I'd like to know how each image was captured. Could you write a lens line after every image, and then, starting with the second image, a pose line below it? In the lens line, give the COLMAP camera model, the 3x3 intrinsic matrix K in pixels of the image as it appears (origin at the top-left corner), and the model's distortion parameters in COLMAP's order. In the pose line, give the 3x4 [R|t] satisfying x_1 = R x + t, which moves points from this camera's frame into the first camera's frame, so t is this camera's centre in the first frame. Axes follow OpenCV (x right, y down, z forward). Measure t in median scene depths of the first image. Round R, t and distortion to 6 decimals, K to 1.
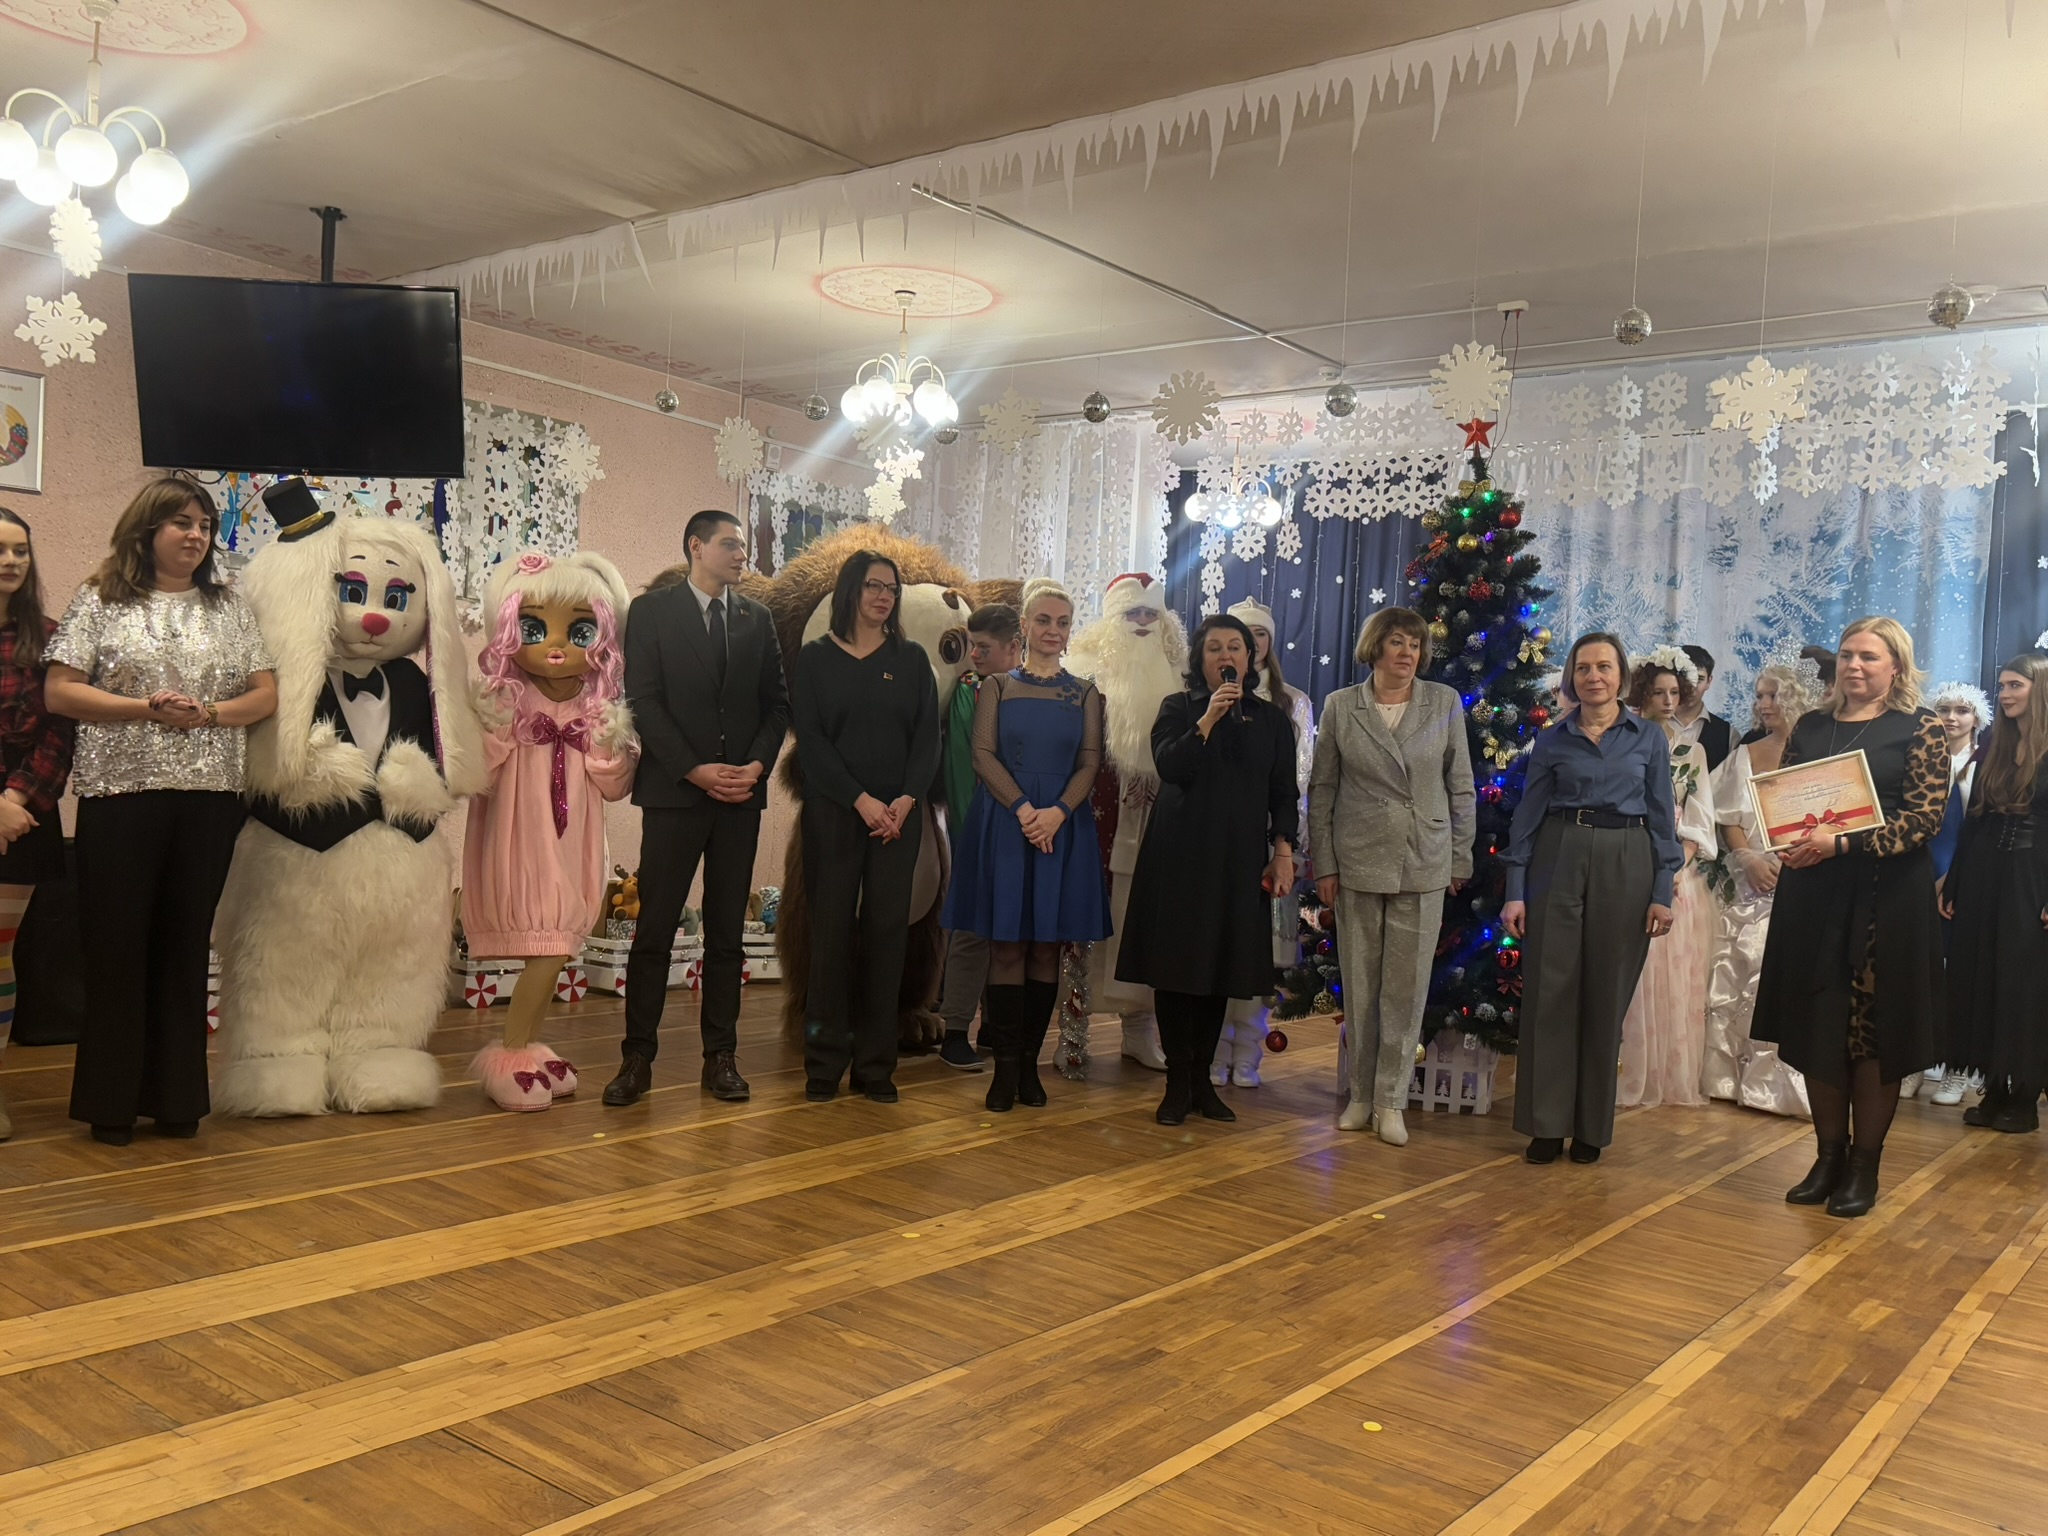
lens RADIAL K [[1687.9, 0, 1010.6], [0, 1687.9, 774.4], [0, 0, 1]] dist [-0.016283, 0.023425]
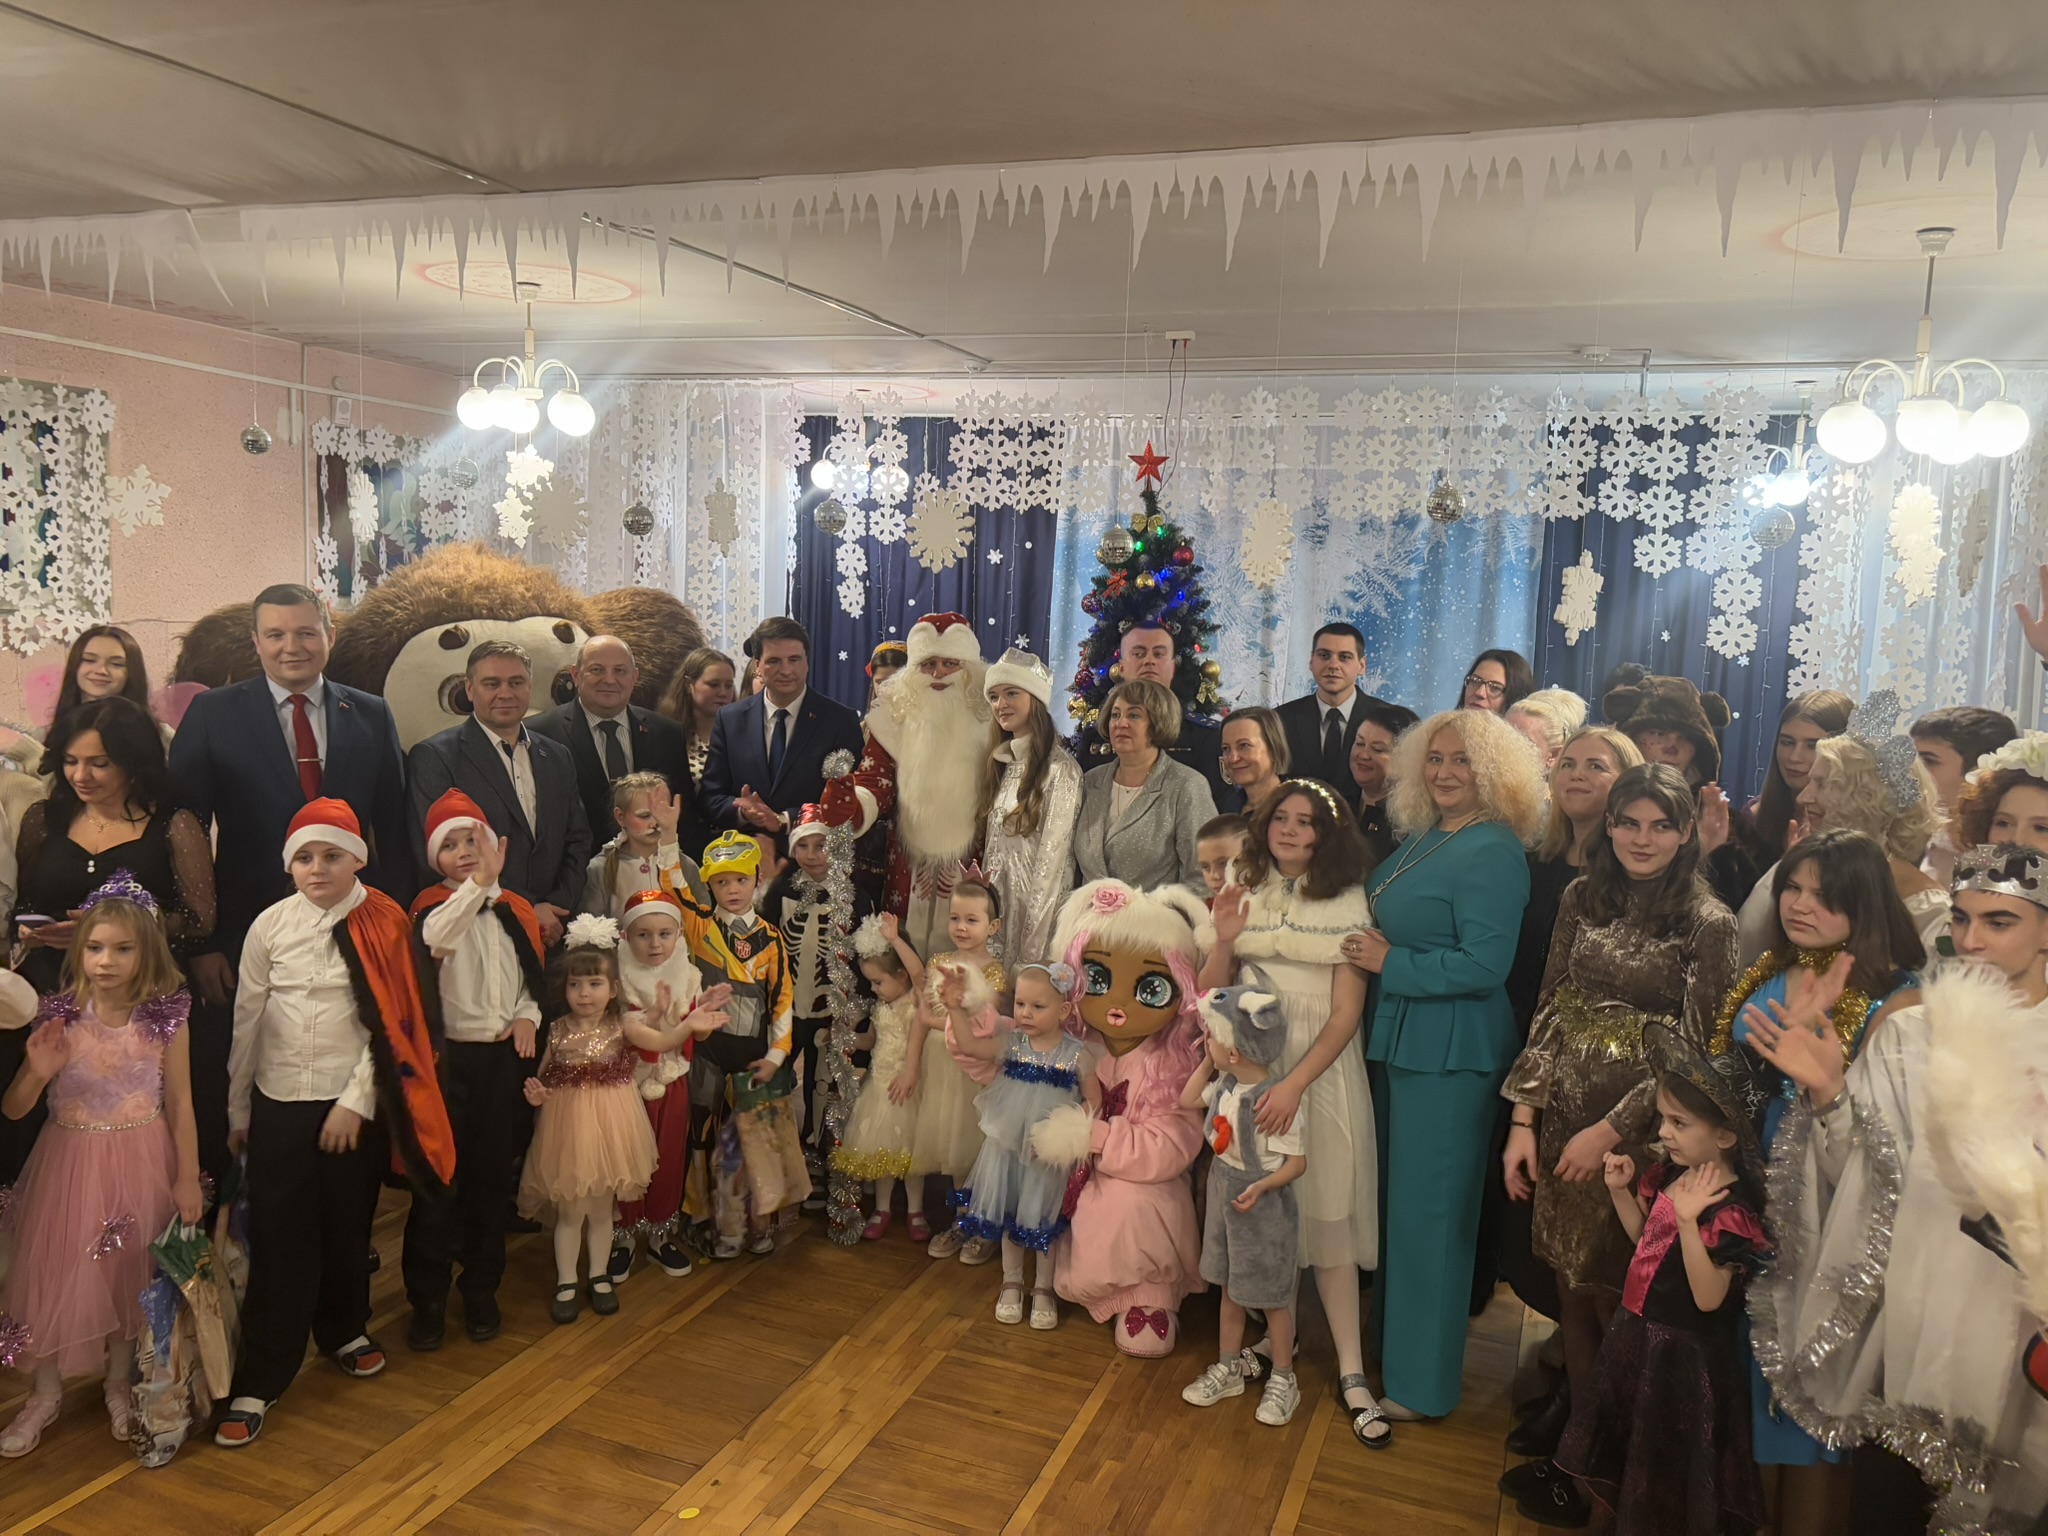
lens RADIAL K [[1535.0, 0, 1045.3], [0, 1535.0, 750.5], [0, 0, 1]] dist [0.028748, -0.045626]
pose [[0.948661, -0.051301, 0.312105, -0.065287], [0.015646, 0.993162, 0.115689, -0.123066], [-0.315906, -0.104866, 0.942977, 0.123253]]
